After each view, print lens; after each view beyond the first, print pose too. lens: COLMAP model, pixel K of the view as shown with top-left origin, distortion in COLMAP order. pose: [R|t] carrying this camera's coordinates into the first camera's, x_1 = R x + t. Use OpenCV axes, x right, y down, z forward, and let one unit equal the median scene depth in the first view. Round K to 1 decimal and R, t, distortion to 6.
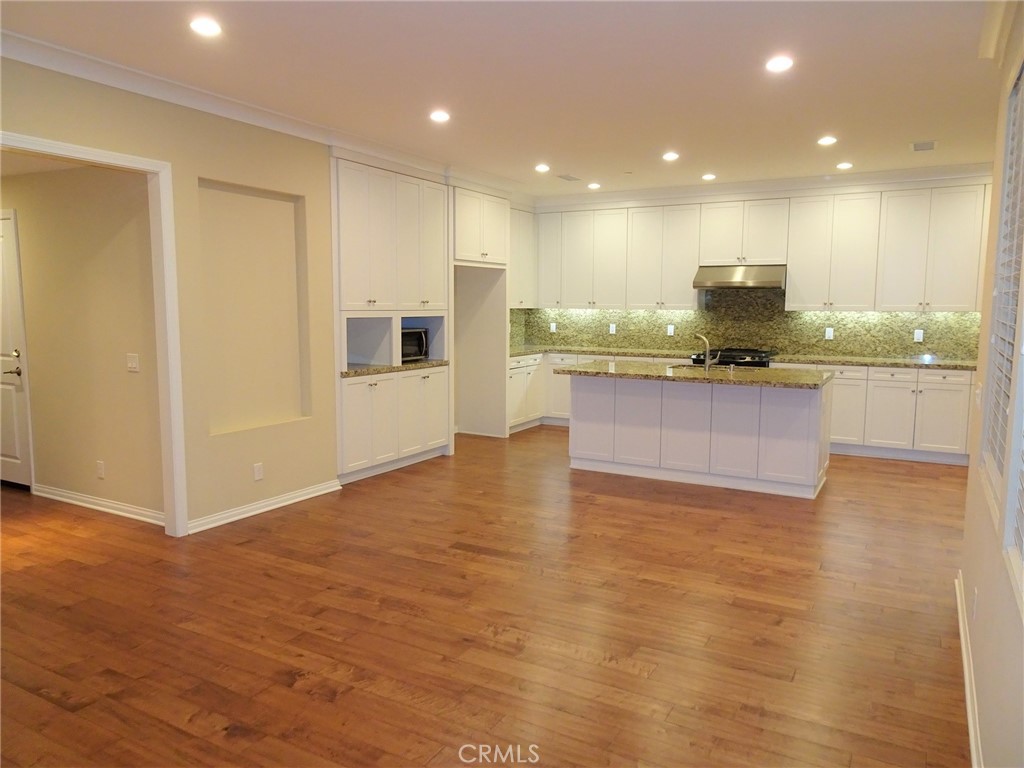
lens RADIAL K [[735.3, 0, 518.1], [0, 735.3, 387.3], [0, 0, 1]] dist [0.018533, 0.005626]
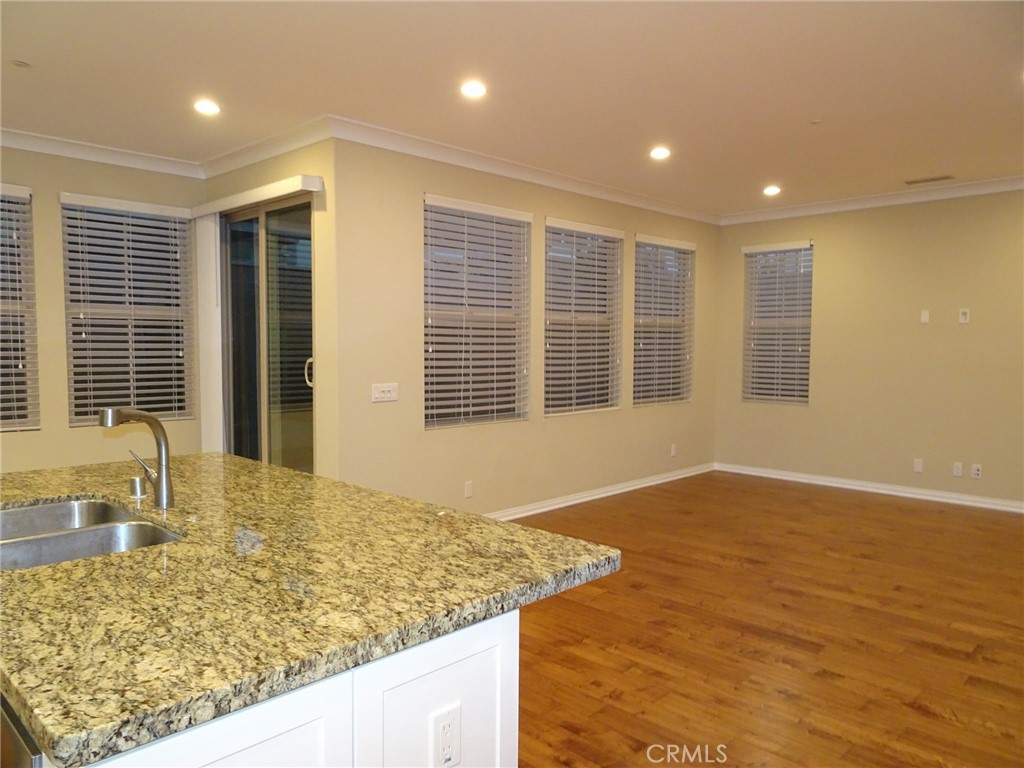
lens RADIAL K [[736.5, 0, 515.3], [0, 736.5, 383.8], [0, 0, 1]] dist [0.007146, 0.000115]
pose [[-0.964733, -0.025428, 0.261998, 0.012127], [0.020320, 0.985159, 0.170435, -0.115479], [-0.262444, 0.169748, -0.949899, 1.096429]]
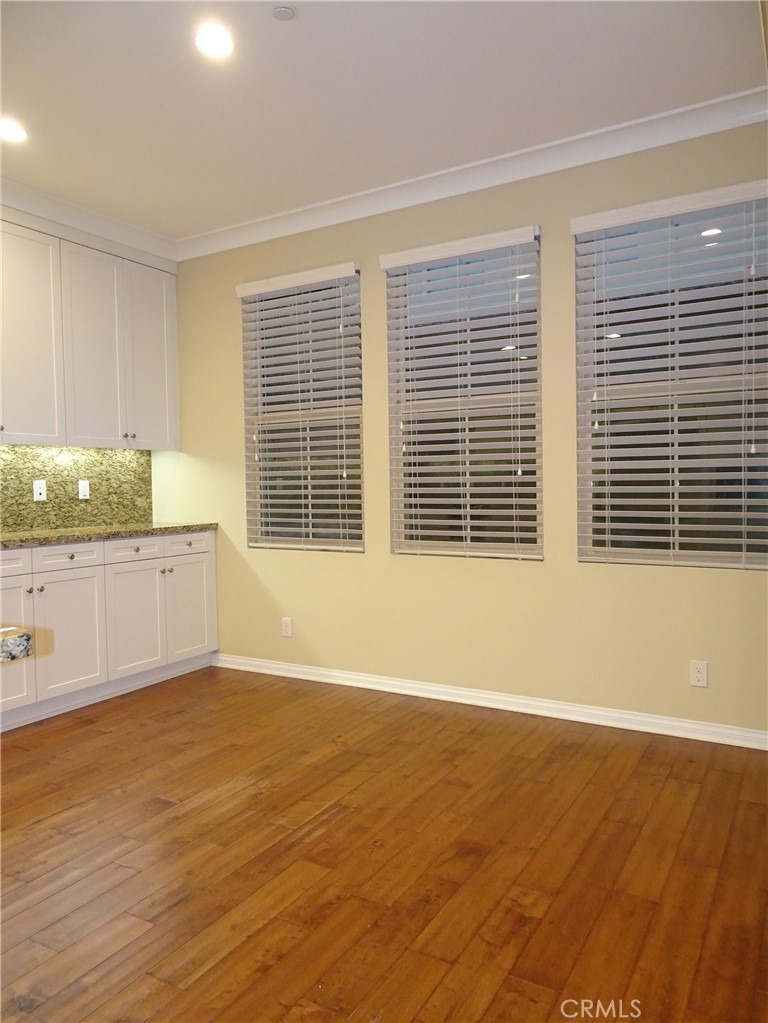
lens RADIAL K [[736.2, 0, 384.5], [0, 736.2, 508.0], [0, 0, 1]] dist [0.017393, -0.001293]
pose [[0.031145, -0.037645, 0.998806, 0.123651], [0.133369, 0.990511, 0.033174, -0.029087], [-0.990577, 0.132176, 0.035870, 0.640675]]
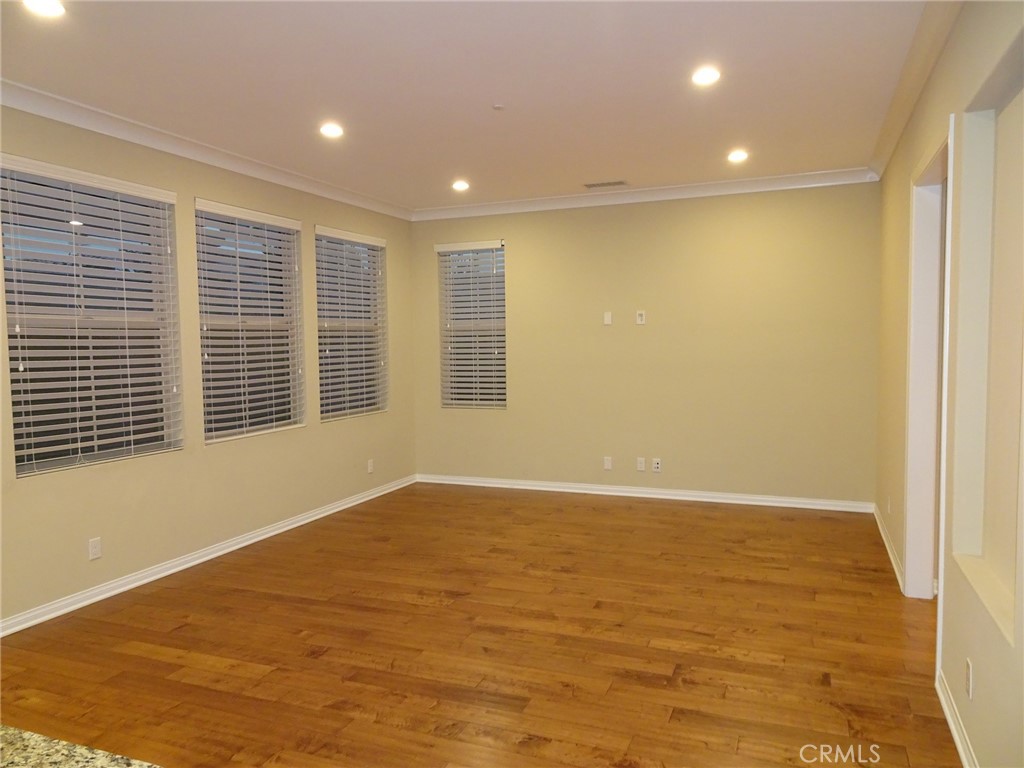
lens RADIAL K [[737.0, 0, 519.6], [0, 737.0, 382.4], [0, 0, 1]] dist [0.017393, -0.001293]
pose [[-0.991788, 0.015577, -0.126942, -0.004407], [-0.006459, 0.985188, 0.171356, -0.110606], [0.127731, 0.170769, -0.976997, 0.996551]]
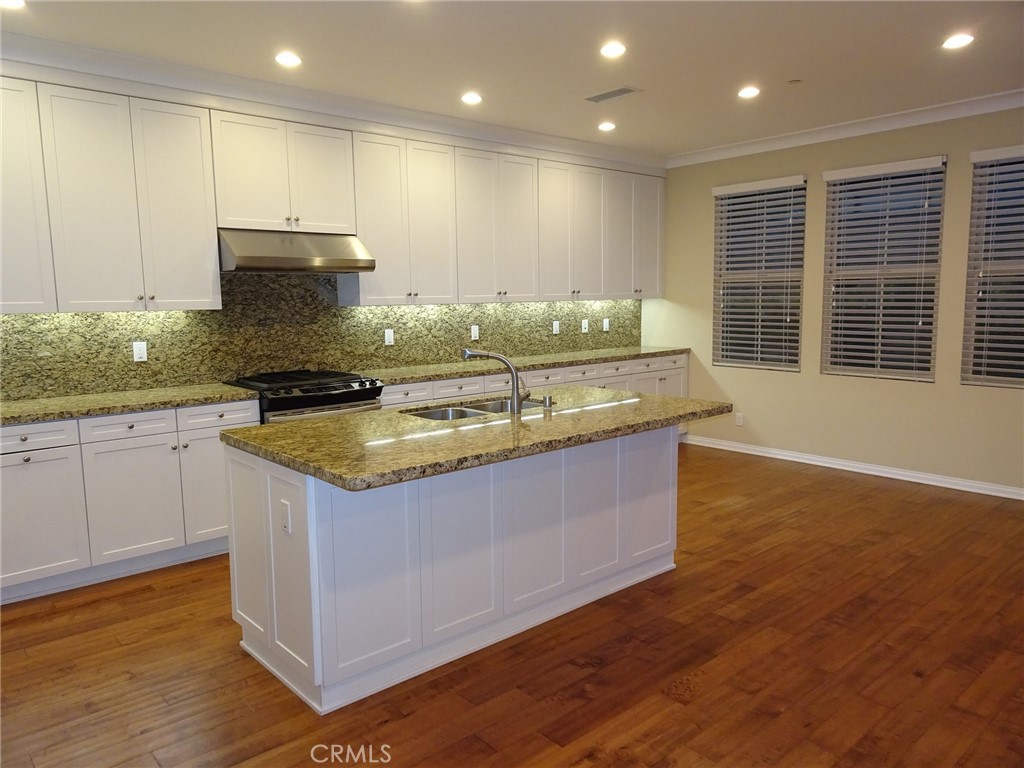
lens RADIAL K [[737.0, 0, 519.6], [0, 737.0, 382.4], [0, 0, 1]] dist [0.017393, -0.001293]
pose [[0.327598, -0.121195, 0.937012, -0.223335], [0.124710, 0.988608, 0.084267, -0.079586], [-0.936551, 0.089249, 0.338980, 0.696921]]
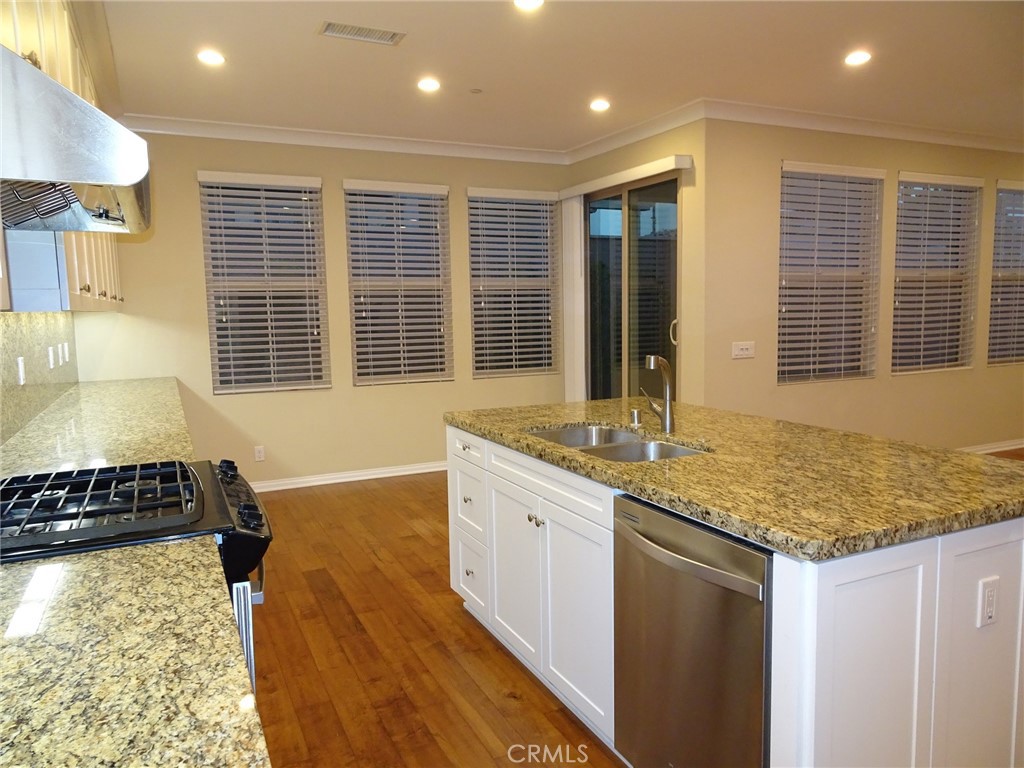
lens RADIAL K [[736.7, 0, 515.0], [0, 736.7, 386.2], [0, 0, 1]] dist [0.027694, -0.005571]
pose [[-0.819651, -0.052833, 0.570421, 0.067814], [0.079807, 0.975497, 0.205028, -0.129530], [-0.567276, 0.213575, -0.795351, 1.212249]]
